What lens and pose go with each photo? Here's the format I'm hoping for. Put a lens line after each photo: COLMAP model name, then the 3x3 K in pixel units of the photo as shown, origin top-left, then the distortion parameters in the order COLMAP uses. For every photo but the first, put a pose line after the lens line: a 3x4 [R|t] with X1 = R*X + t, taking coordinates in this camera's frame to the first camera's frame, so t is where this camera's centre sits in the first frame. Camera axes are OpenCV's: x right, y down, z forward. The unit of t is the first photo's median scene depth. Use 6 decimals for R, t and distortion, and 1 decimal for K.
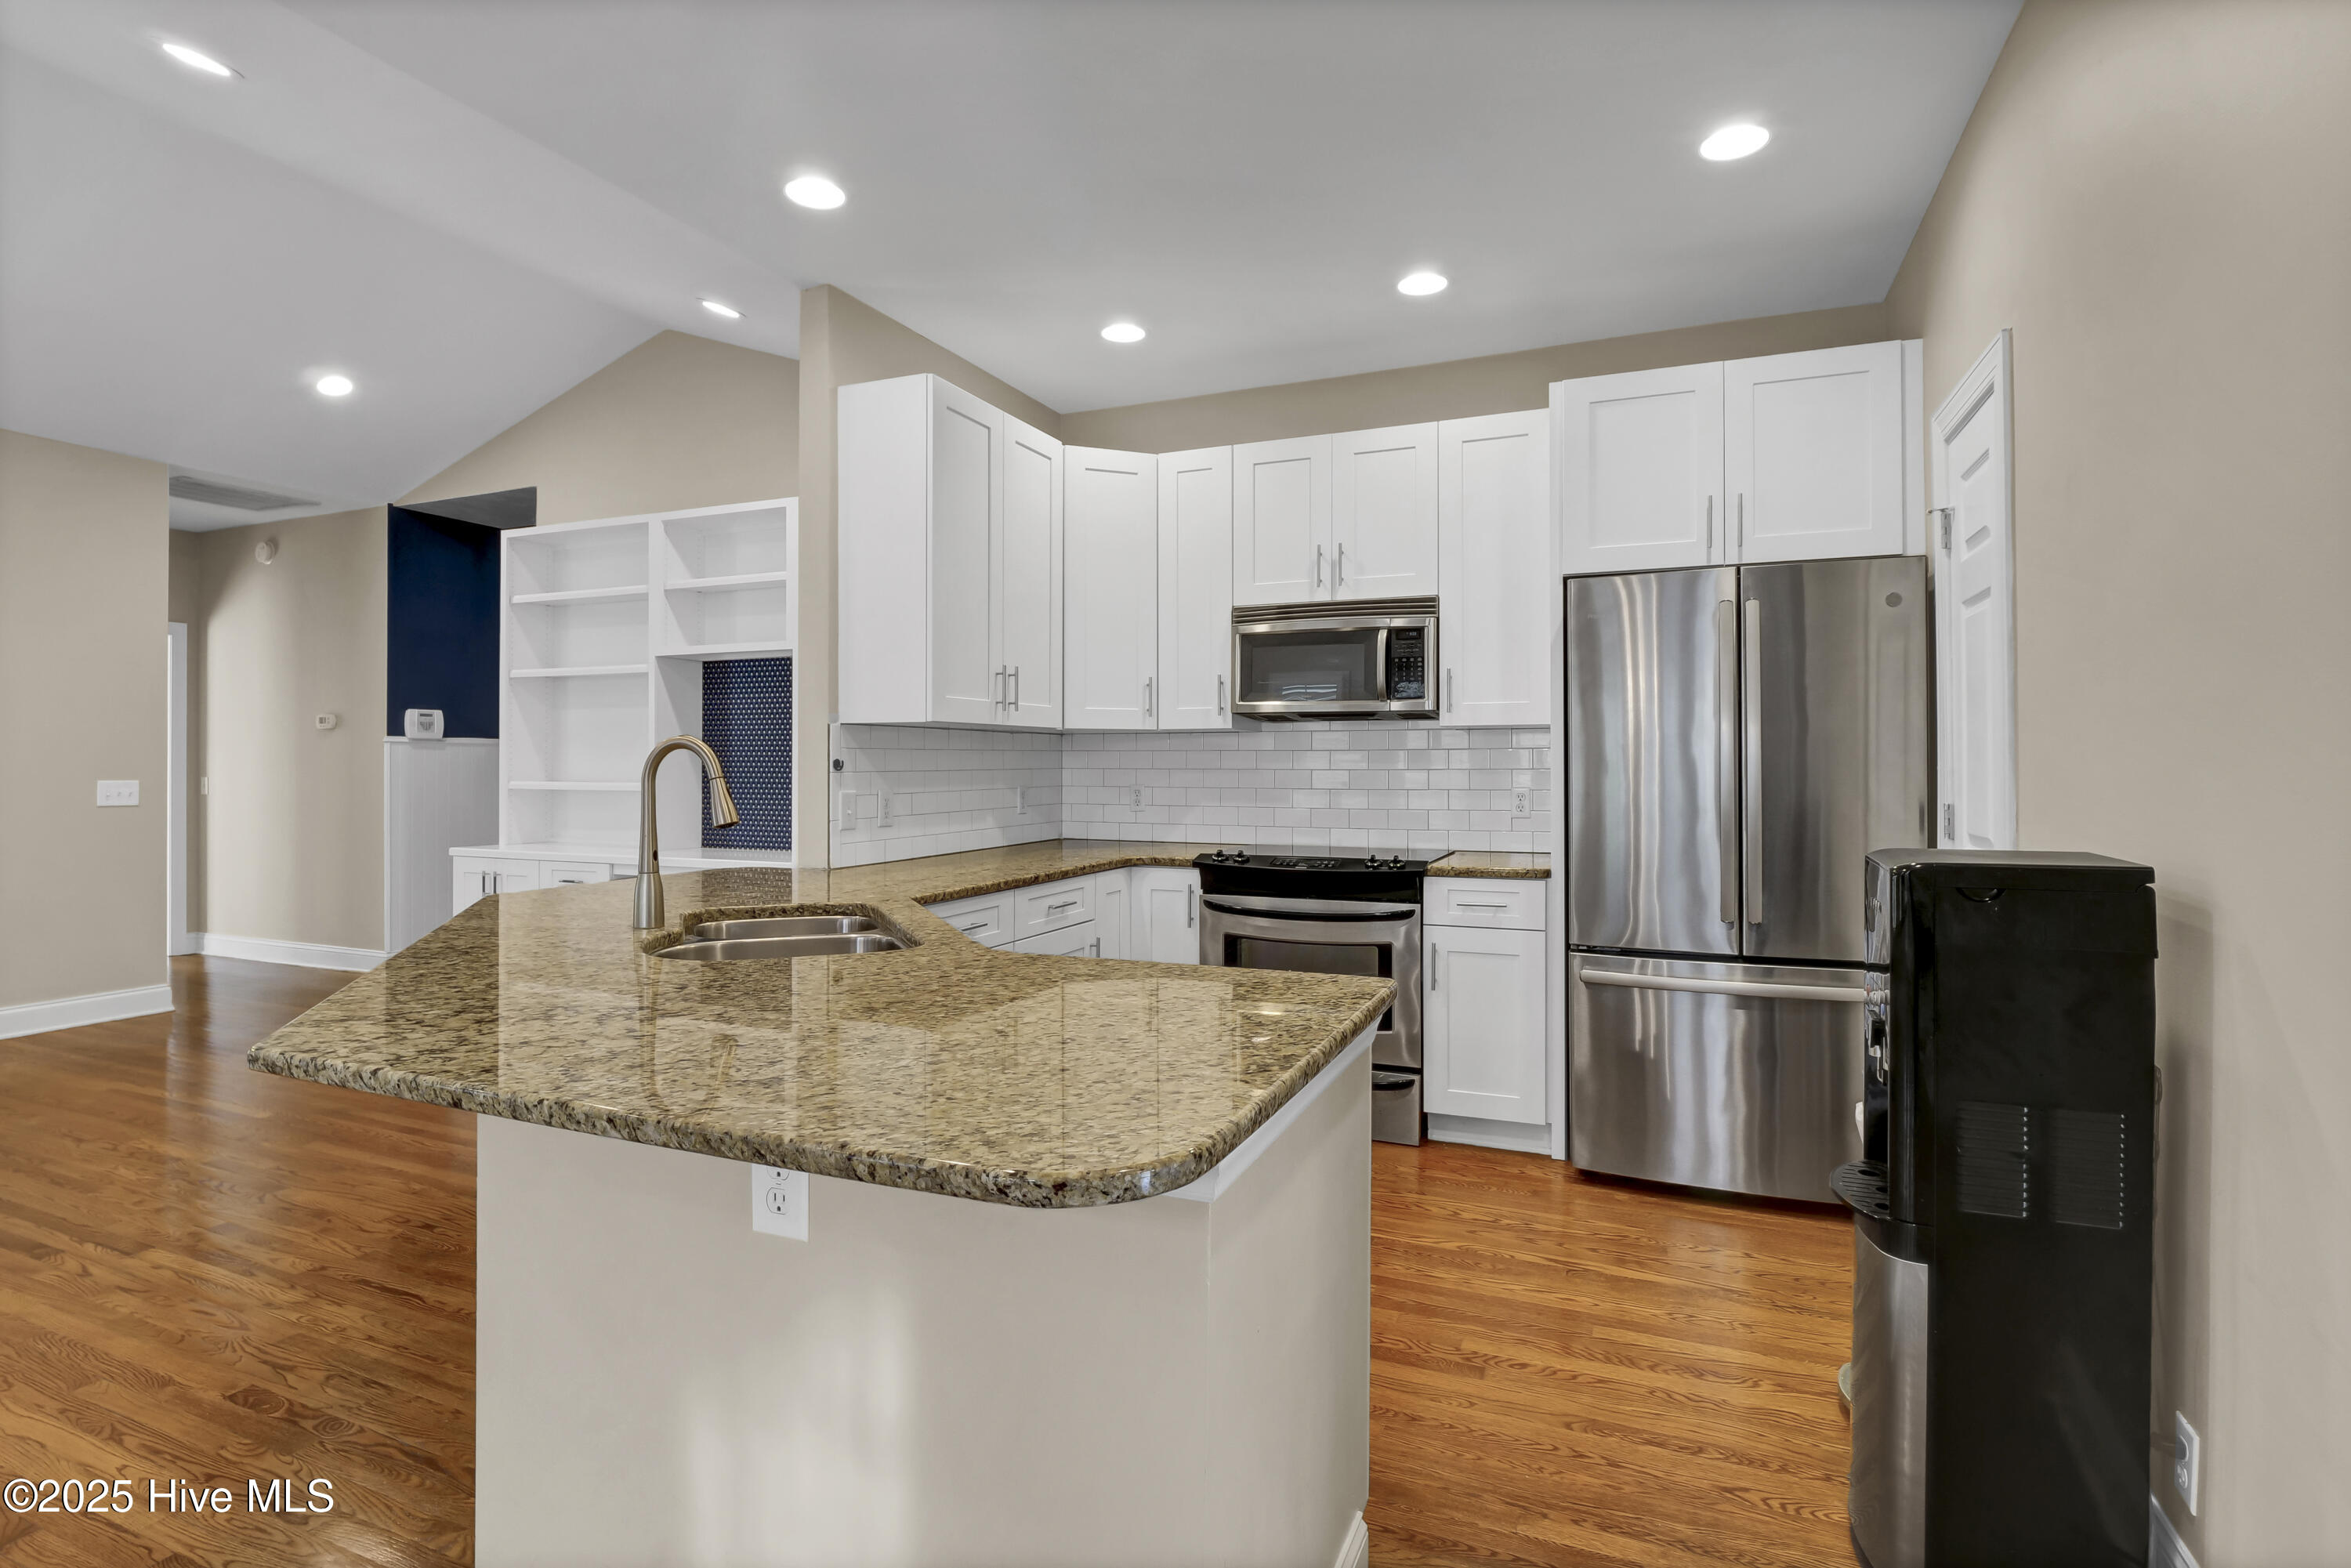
lens RADIAL K [[1163.8, 0, 1159.7], [0, 1163.8, 763.6], [0, 0, 1]] dist [-0.013873, -0.000866]
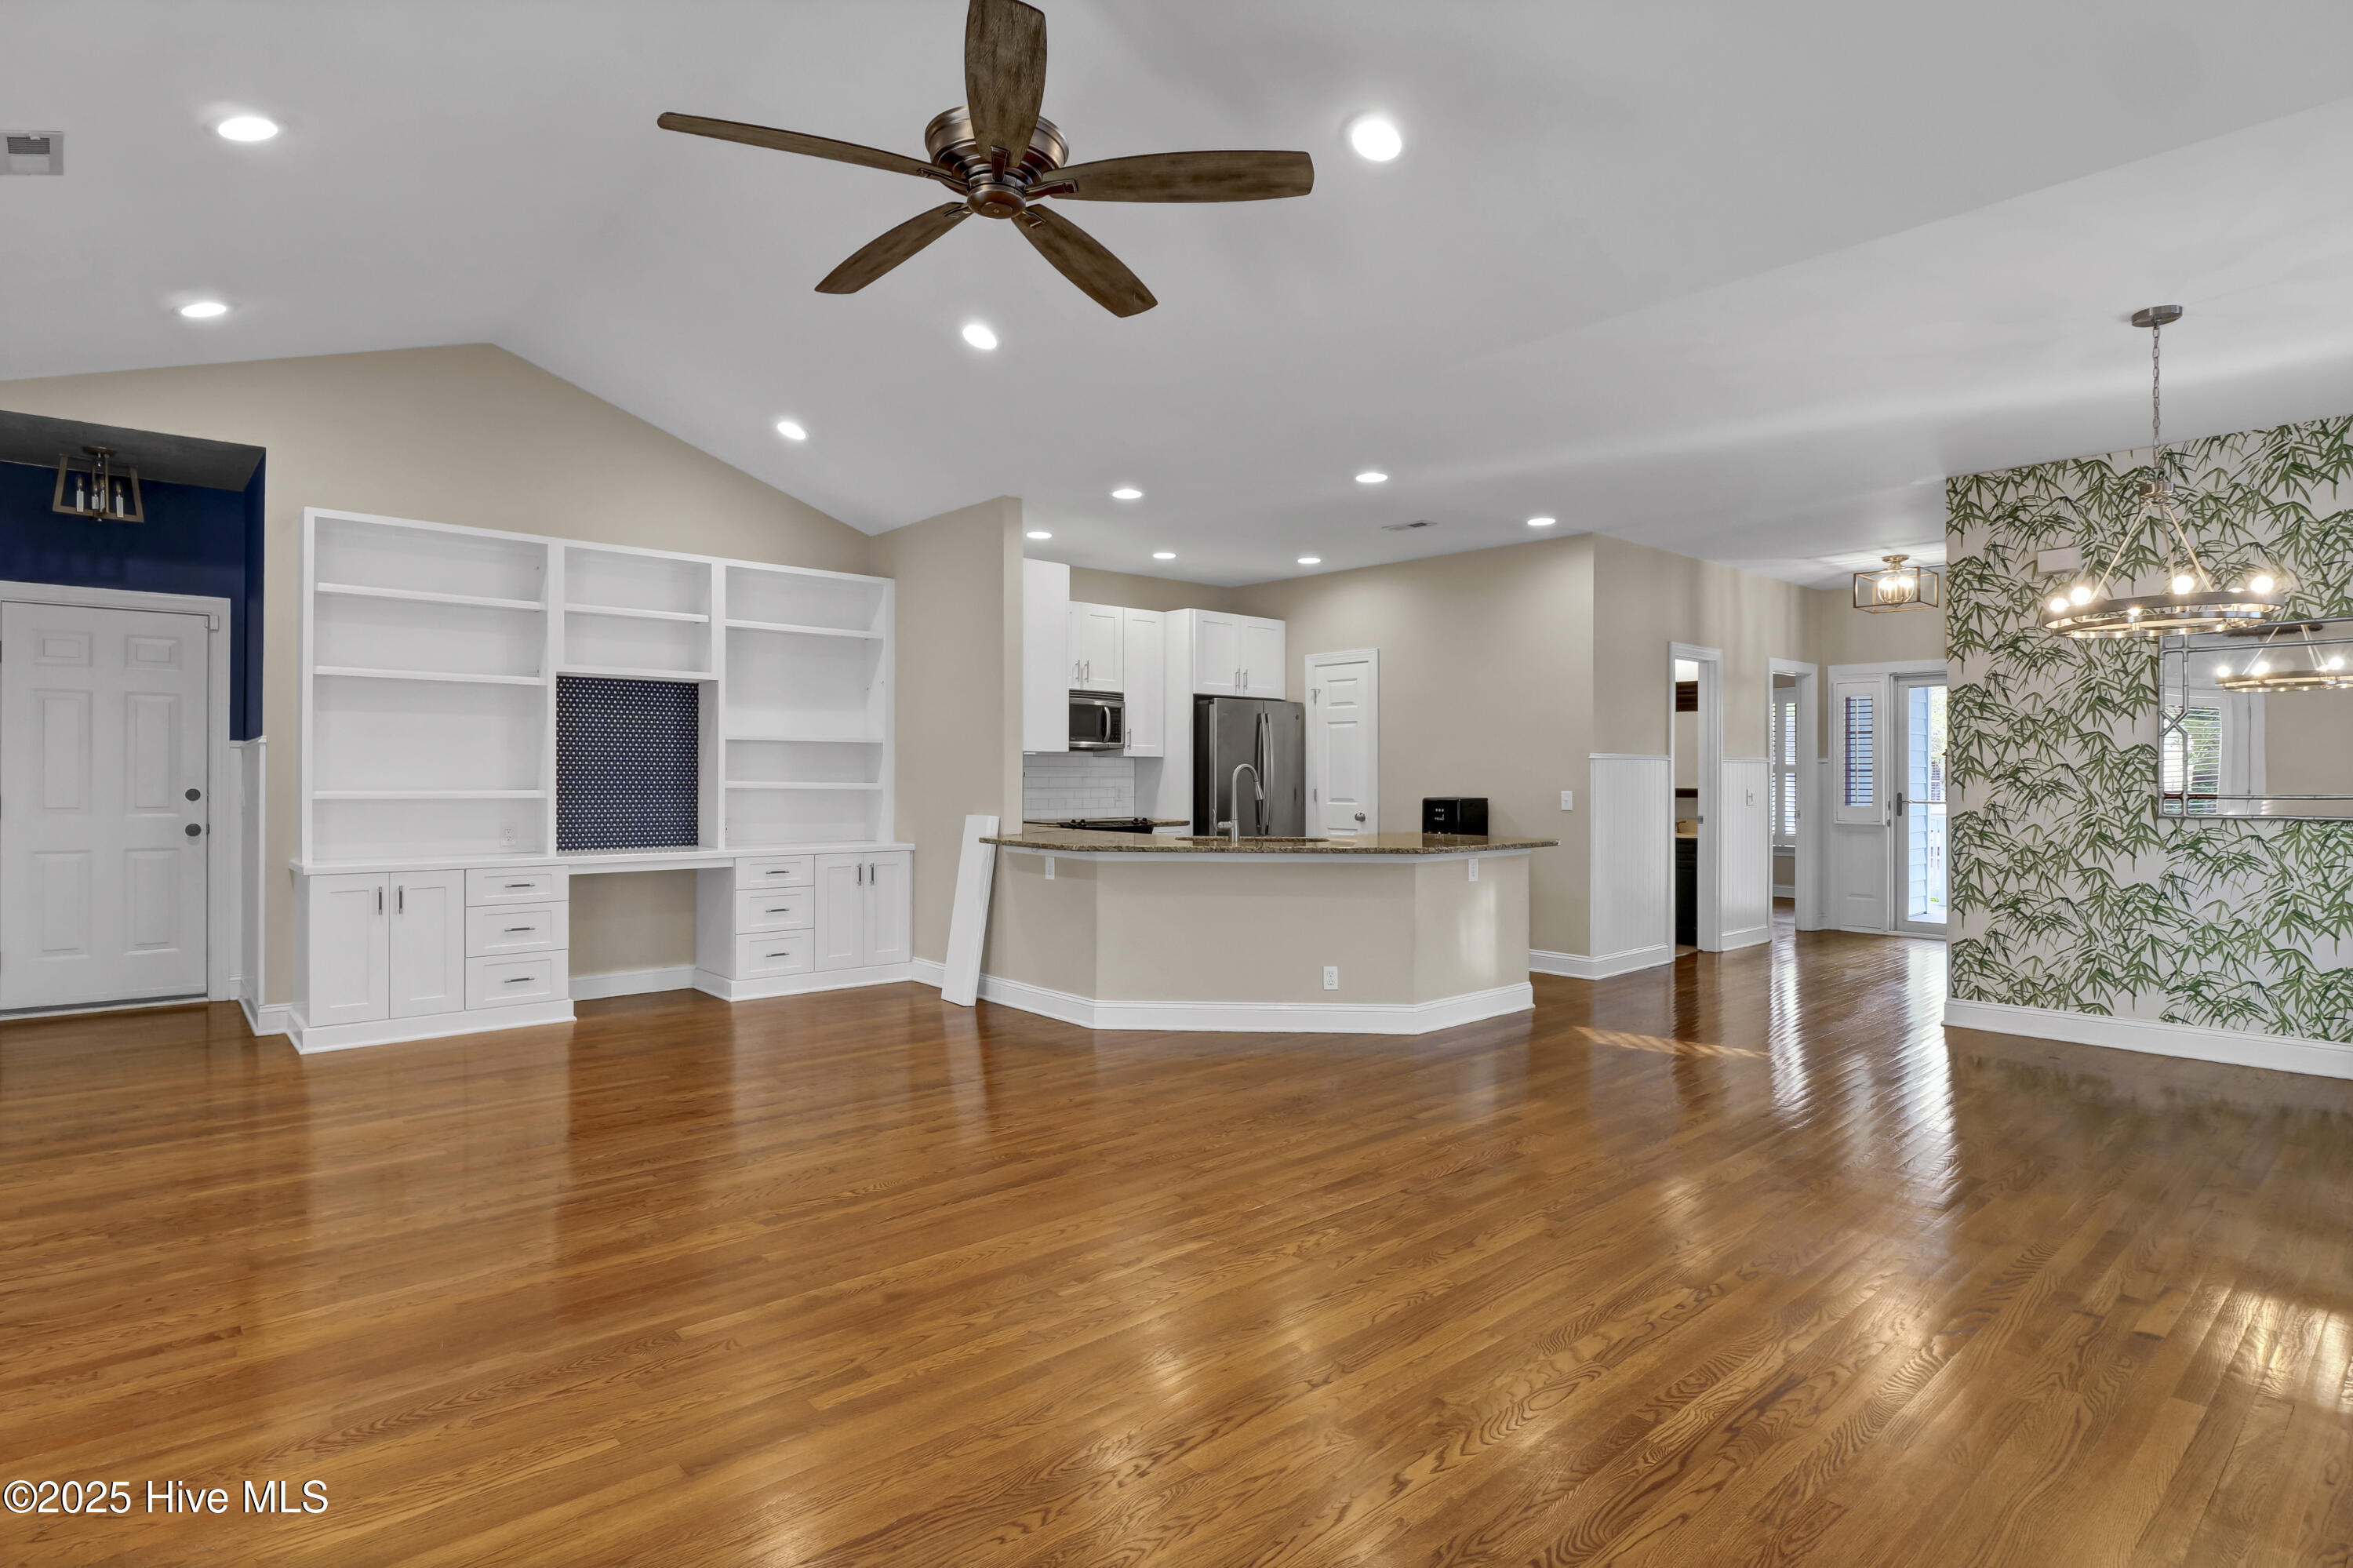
lens RADIAL K [[1194.3, 0, 1159.9], [0, 1194.3, 772.6], [0, 0, 1]] dist [-0.010375, -0.000288]
pose [[0.421909, 0.002200, 0.906635, -1.398560], [-0.006644, 0.999978, 0.000665, -0.004151], [-0.906614, -0.006305, 0.421914, 0.033513]]
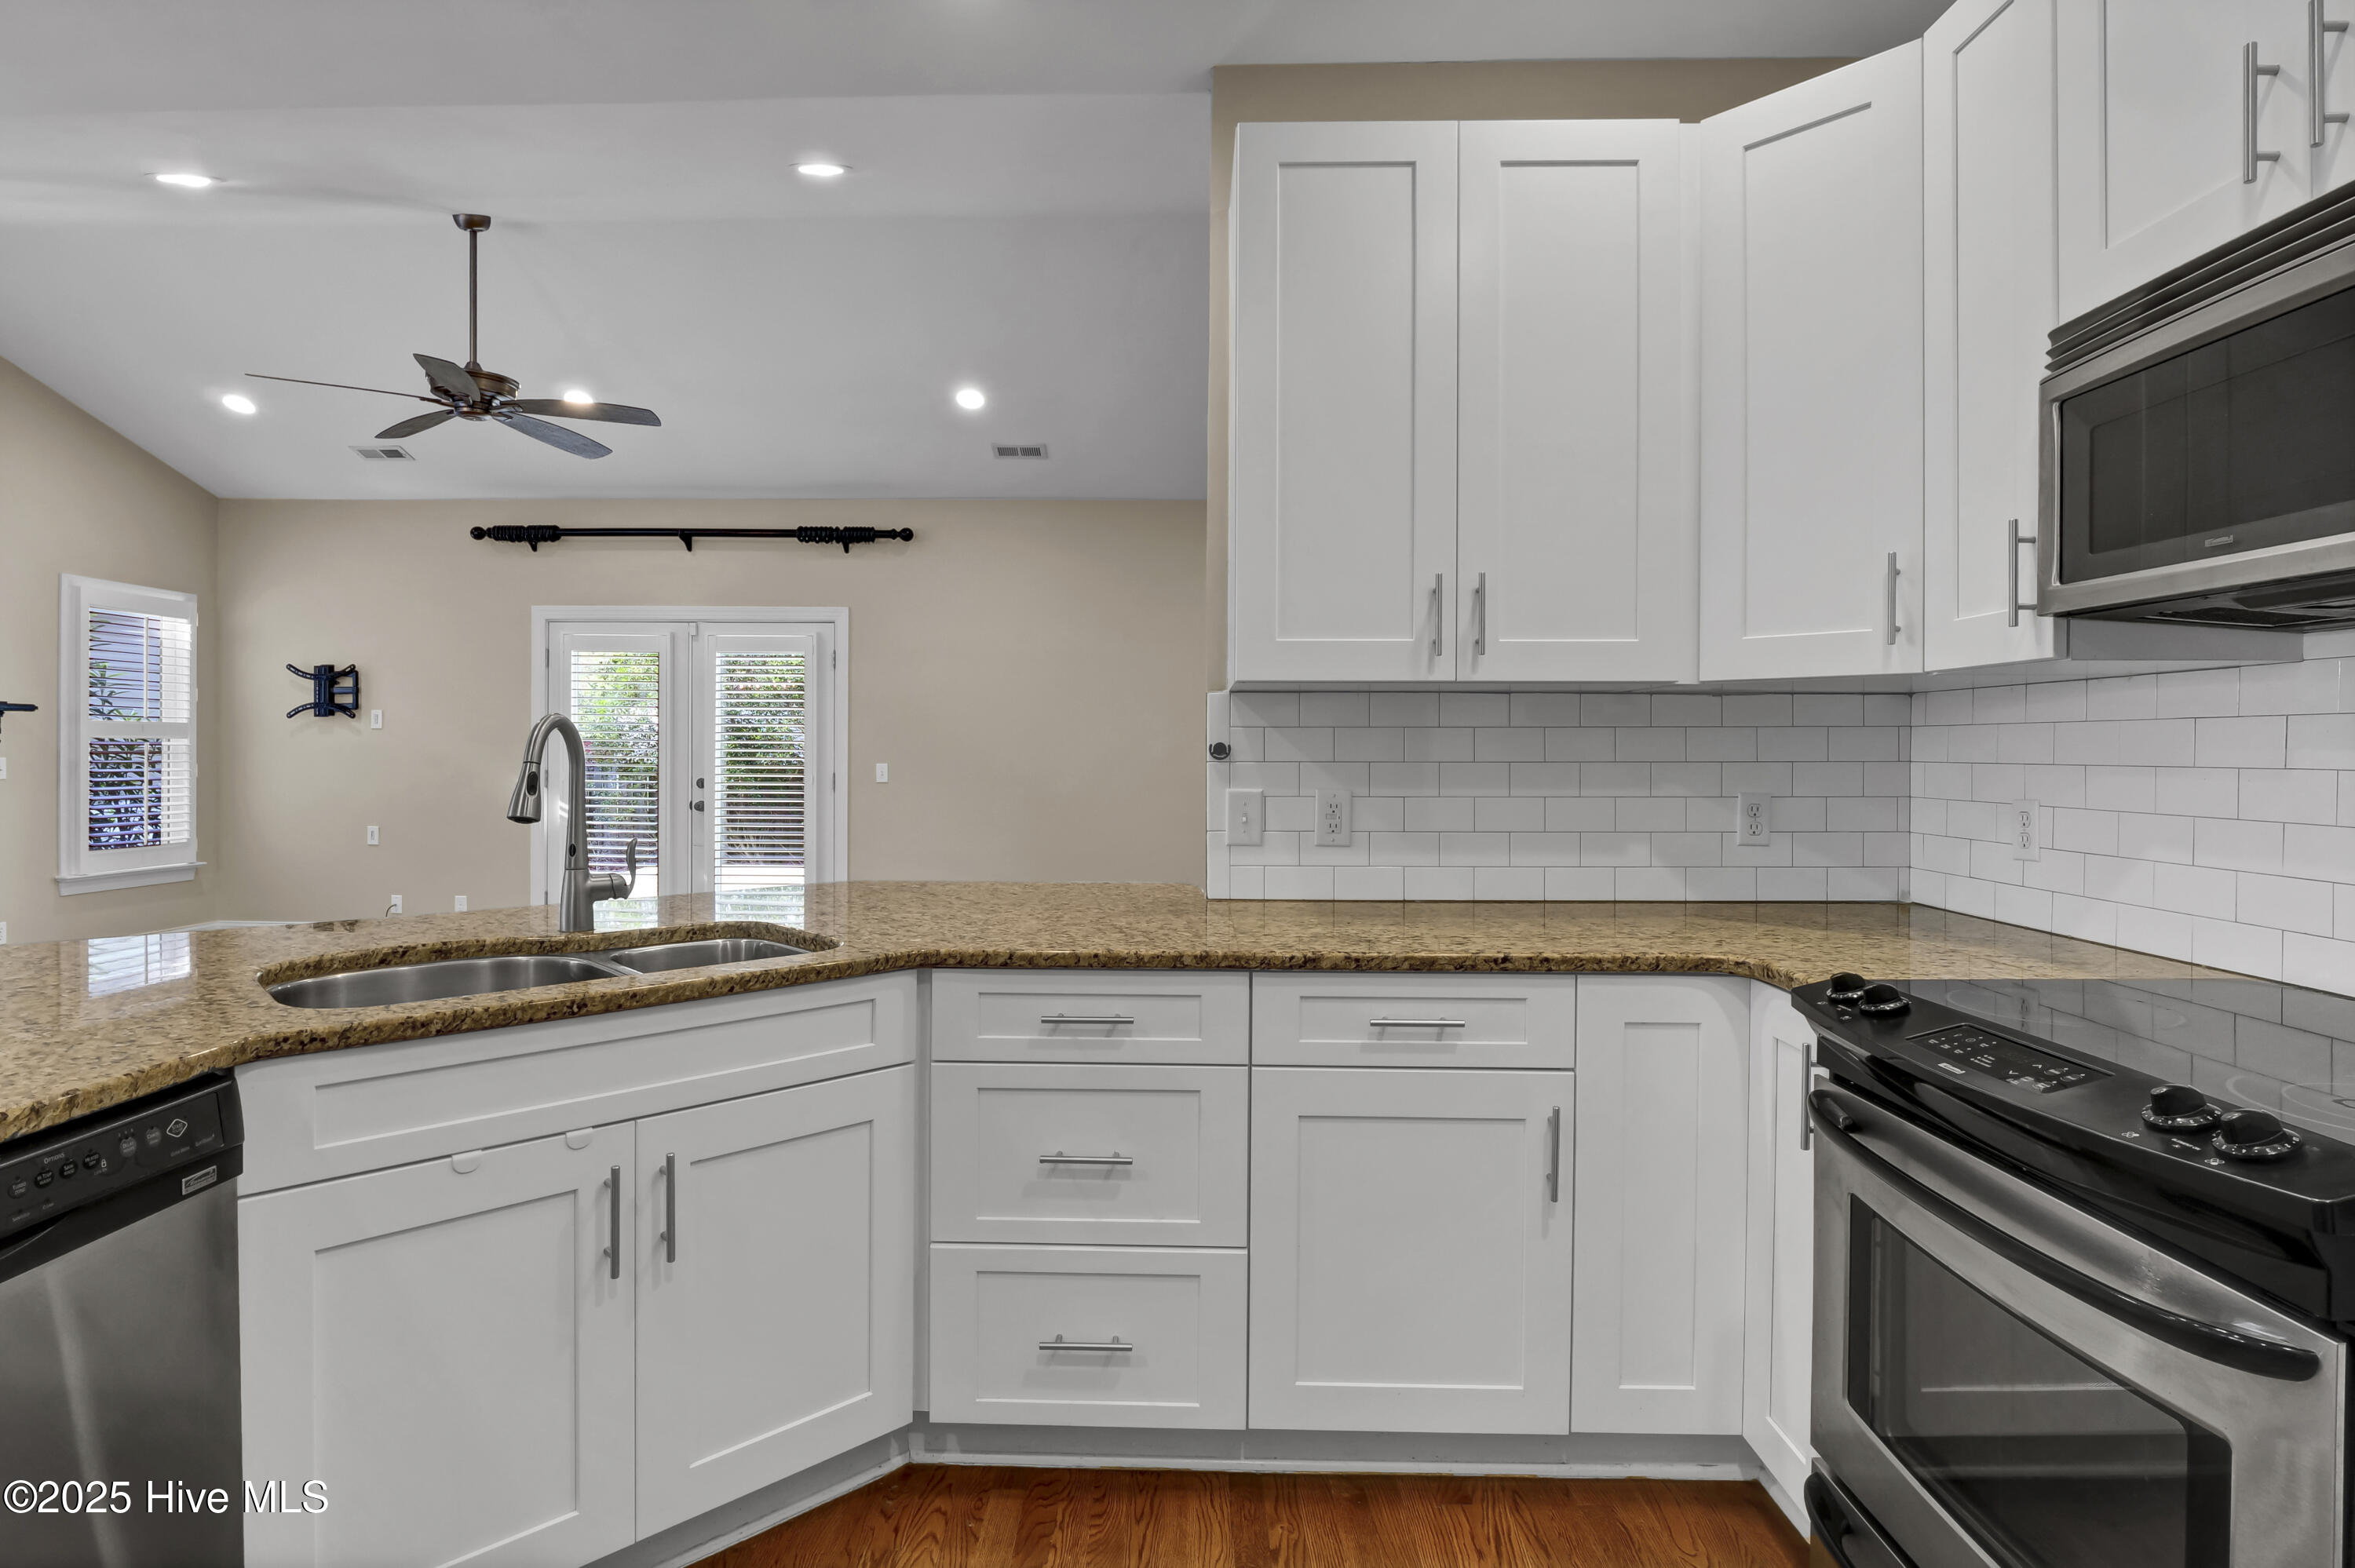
lens RADIAL K [[1182.3, 0, 1142.3], [0, 1182.3, 755.0], [0, 0, 1]] dist [-0.001069, -0.000545]
pose [[0.359783, 0.003872, -0.933028, 0.286828], [-0.004294, 0.999988, 0.002494, 0.001463], [0.933026, 0.003109, 0.359795, 0.547618]]
